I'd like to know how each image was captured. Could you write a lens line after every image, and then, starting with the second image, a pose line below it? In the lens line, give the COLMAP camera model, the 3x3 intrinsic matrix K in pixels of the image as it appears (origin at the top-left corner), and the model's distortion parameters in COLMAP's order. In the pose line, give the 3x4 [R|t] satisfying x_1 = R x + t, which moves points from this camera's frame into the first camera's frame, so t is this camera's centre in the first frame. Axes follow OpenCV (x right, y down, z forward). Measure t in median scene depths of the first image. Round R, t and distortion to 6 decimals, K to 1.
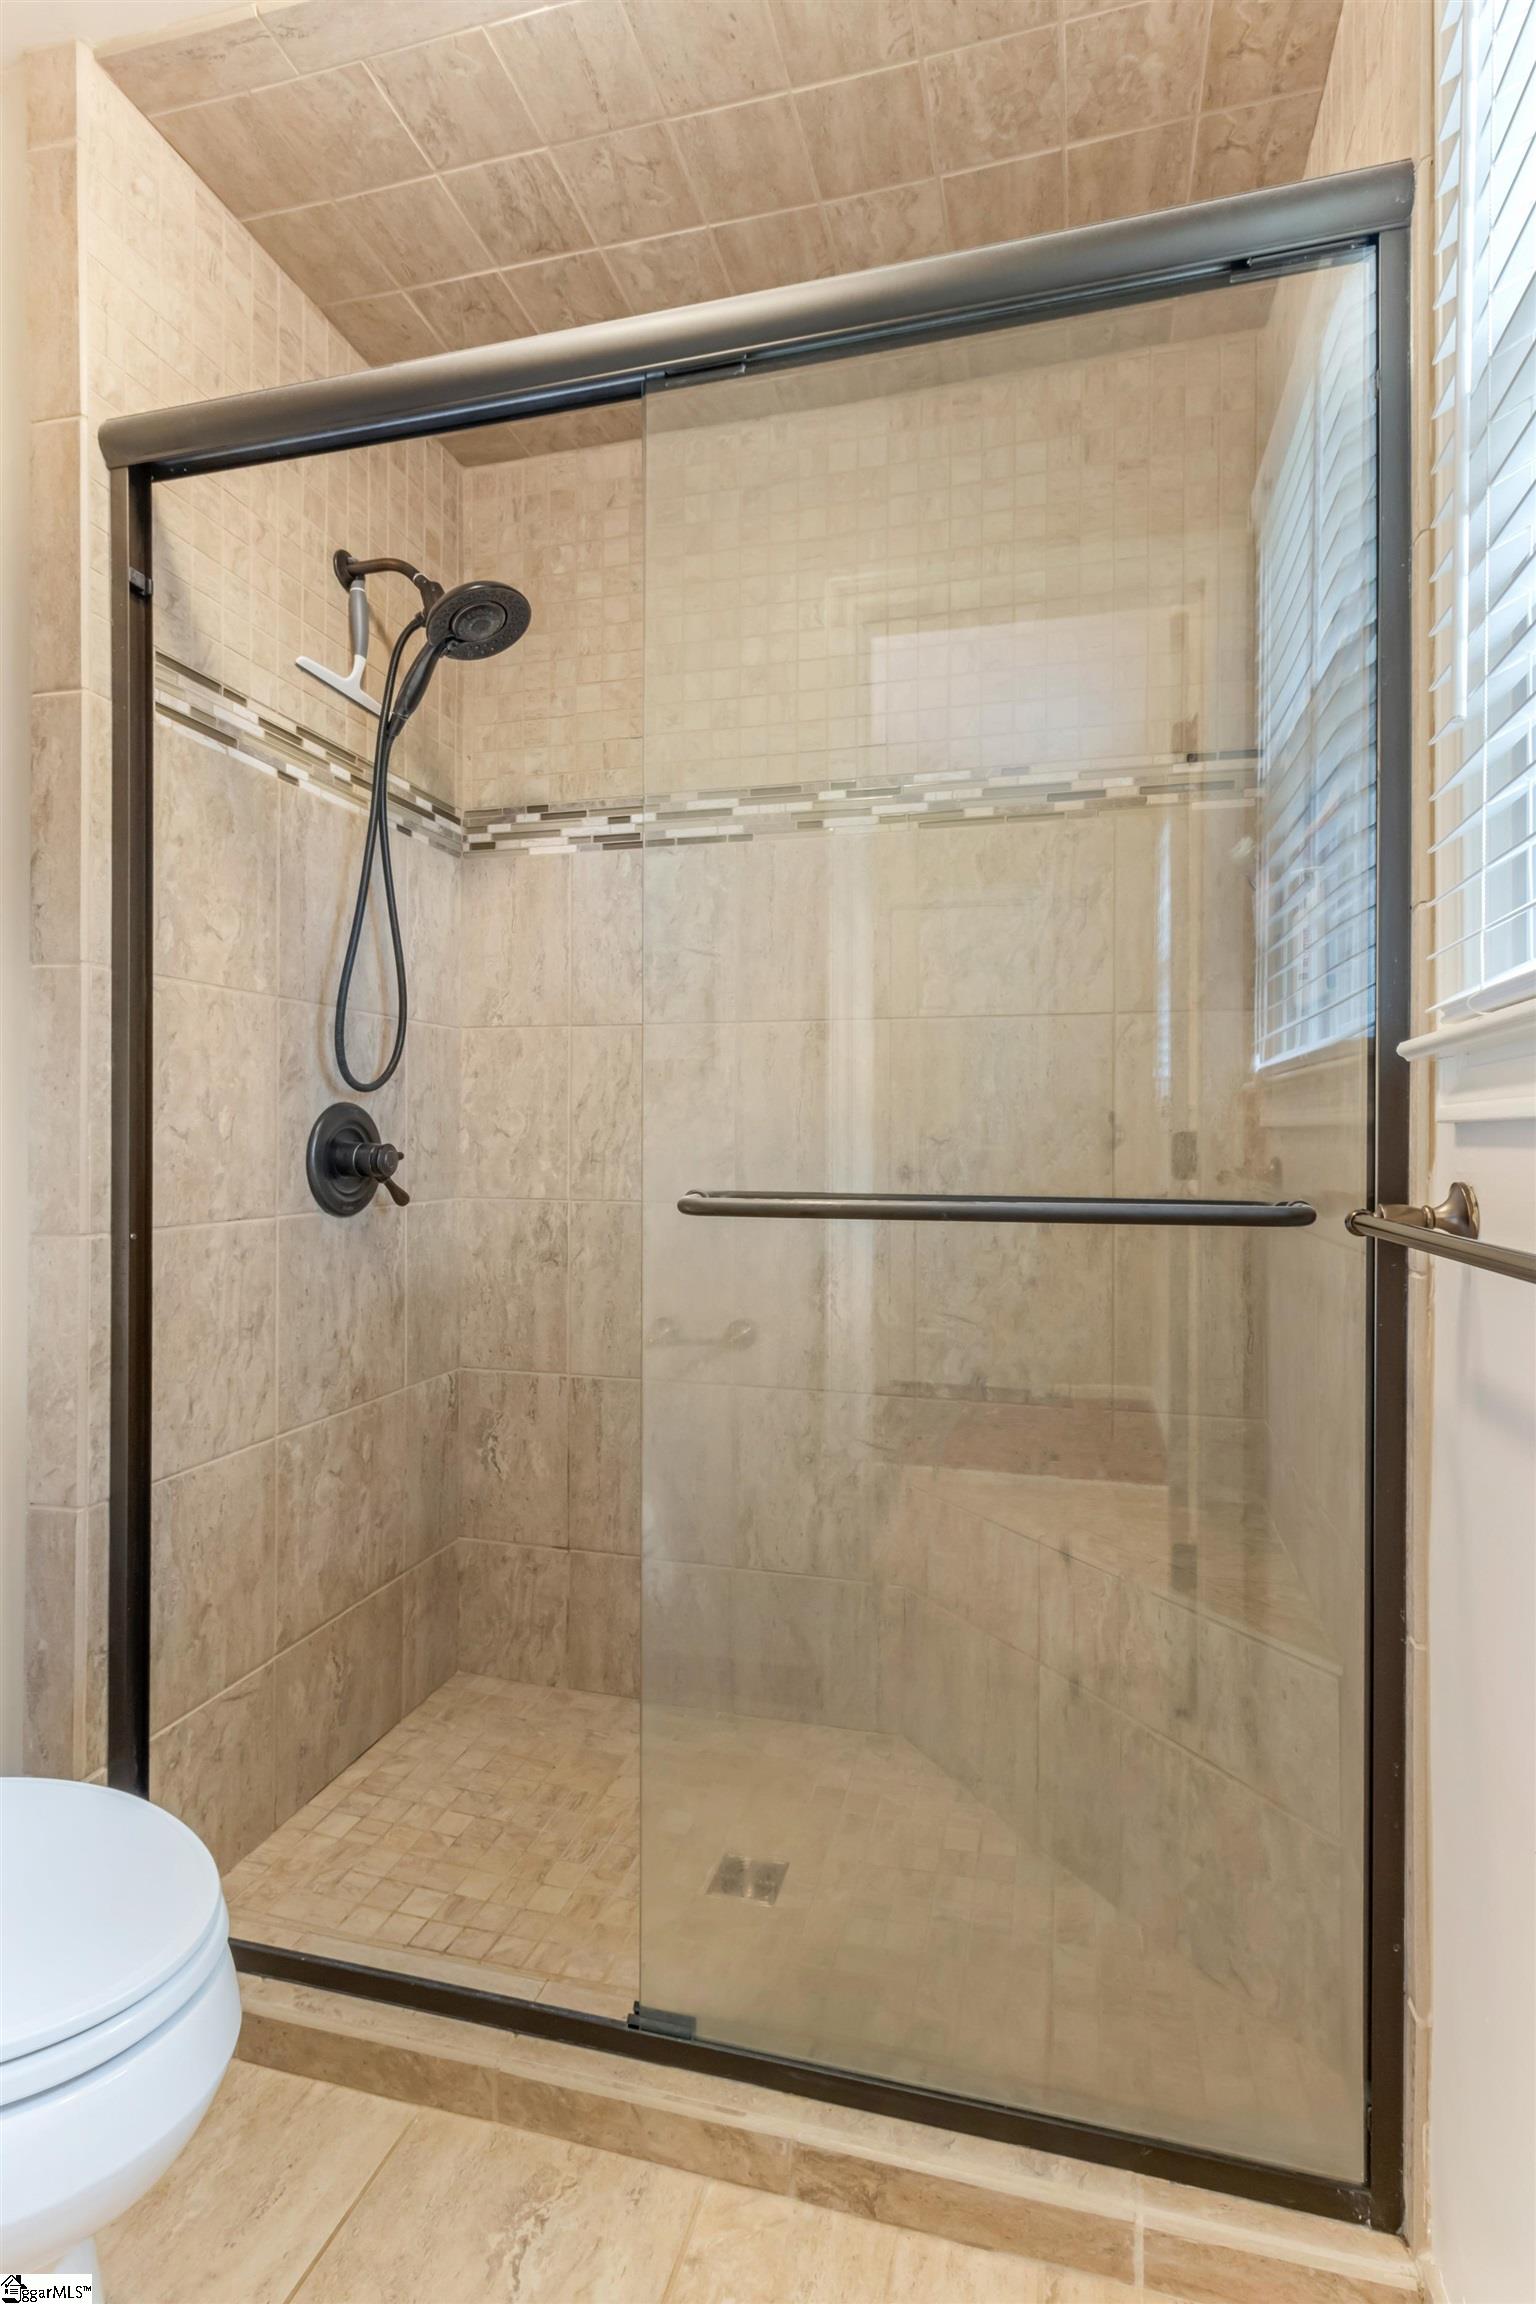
lens RADIAL K [[1116.6, 0, 780.8], [0, 1116.6, 1147.8], [0, 0, 1]] dist [-0.000311, 0.000605]
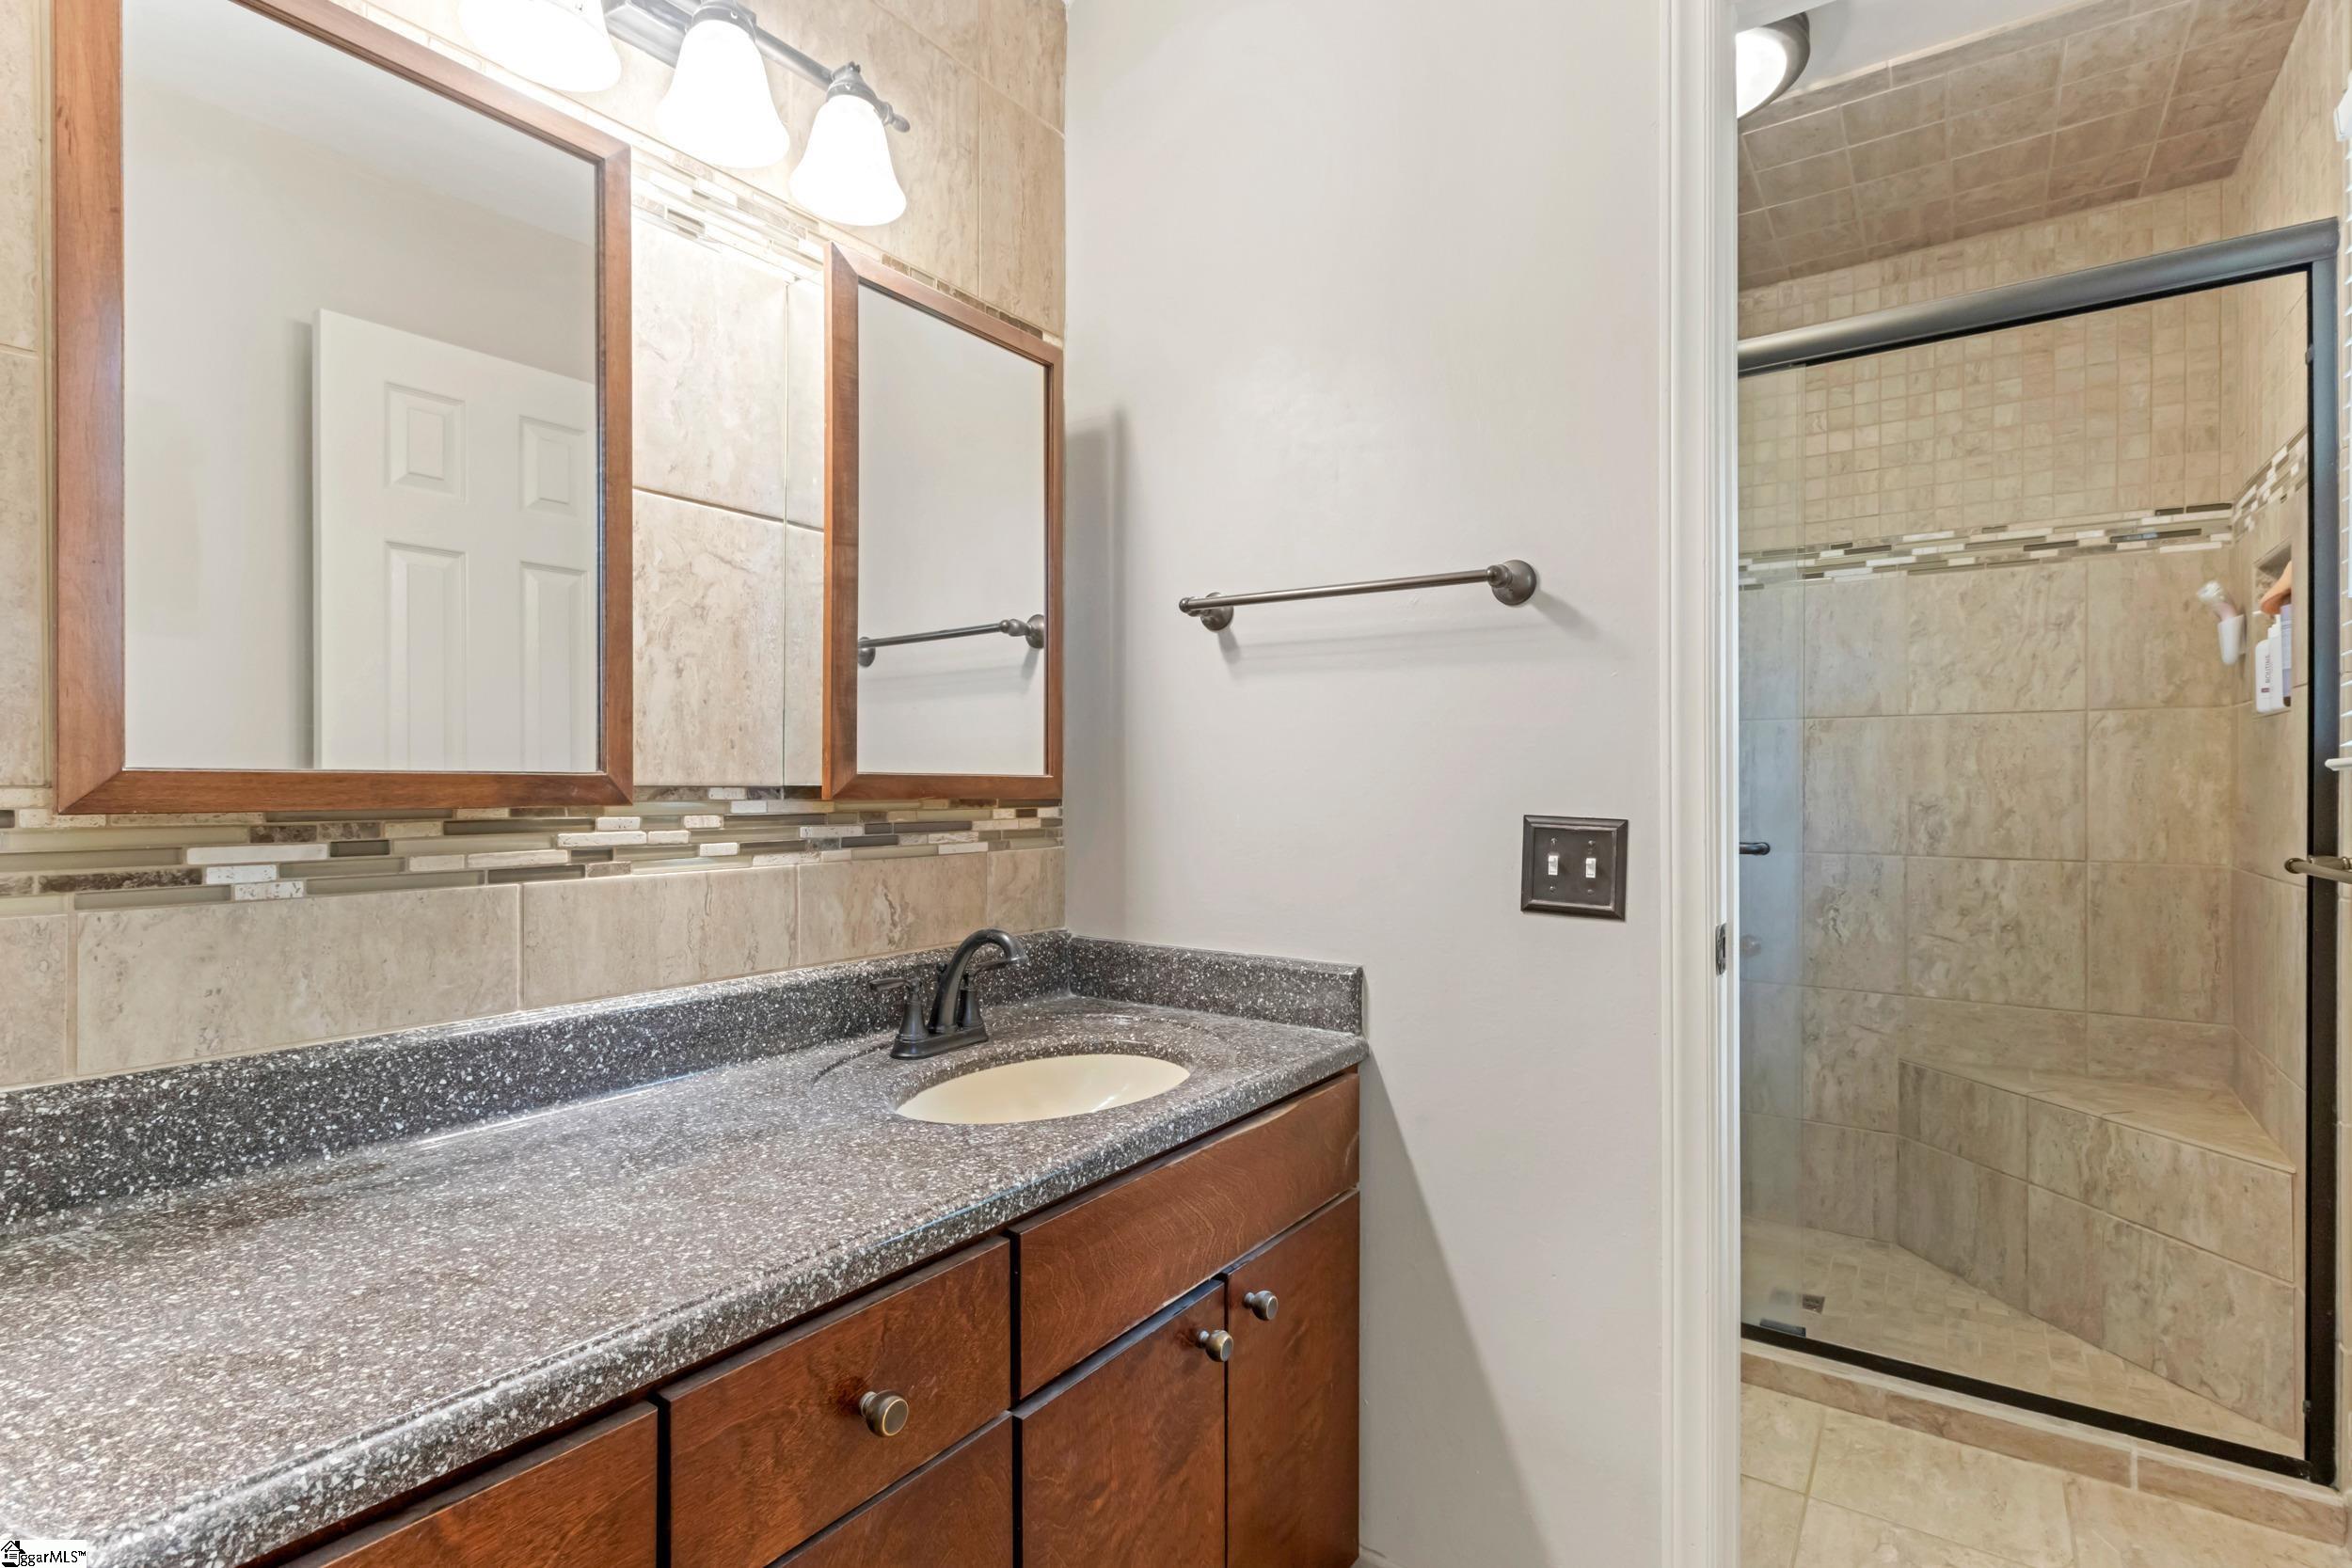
lens RADIAL K [[1139.7, 0, 1159.5], [0, 1139.7, 788.4], [0, 0, 1]] dist [-0.000311, 0.000605]
pose [[0.937992, -0.000926, -0.346655, -0.259397], [-0.000589, 0.999991, -0.004266, -0.022653], [0.346656, 0.004206, 0.937983, -0.635188]]
